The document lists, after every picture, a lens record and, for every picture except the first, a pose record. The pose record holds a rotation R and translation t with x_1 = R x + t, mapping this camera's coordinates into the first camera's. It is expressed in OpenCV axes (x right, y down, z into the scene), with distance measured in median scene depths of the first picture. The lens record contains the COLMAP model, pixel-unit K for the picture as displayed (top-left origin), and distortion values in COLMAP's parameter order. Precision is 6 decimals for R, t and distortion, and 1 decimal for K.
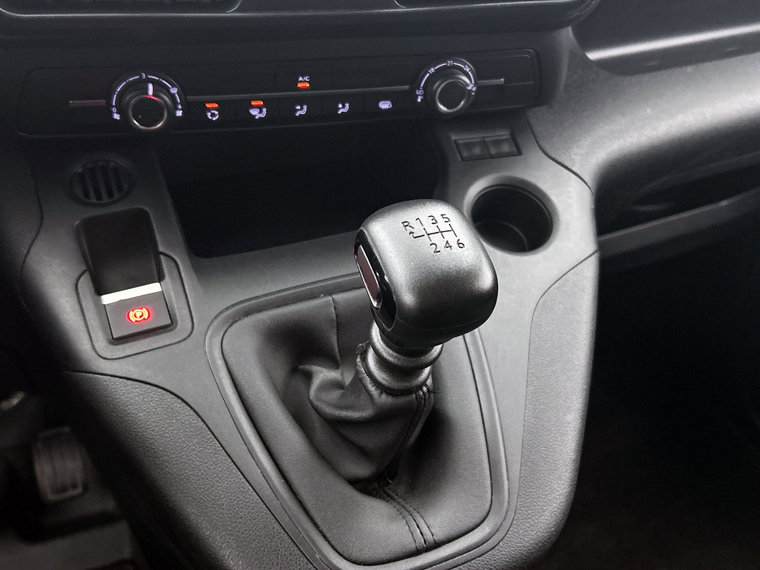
lens RADIAL K [[754.2, 0, 381.9], [0, 754.2, 284.4], [0, 0, 1]] dist [-0.001951, 0.000000]
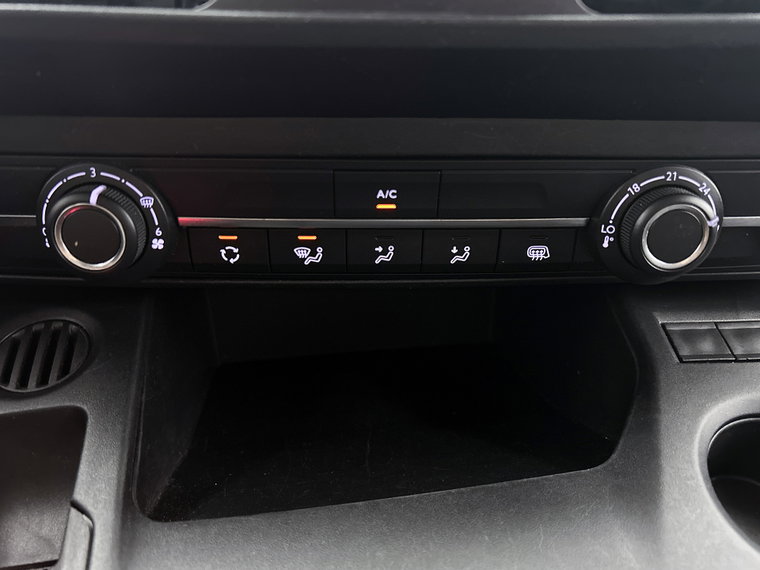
lens RADIAL K [[605.2, 0, 381.6], [0, 605.2, 288.7], [0, 0, 1]] dist [0.050962, -0.003054]
pose [[0.970159, 0.045152, -0.238227, 0.000412], [-0.102830, 0.966394, -0.235603, -0.099417], [0.219583, 0.253069, 0.942199, 0.582114]]
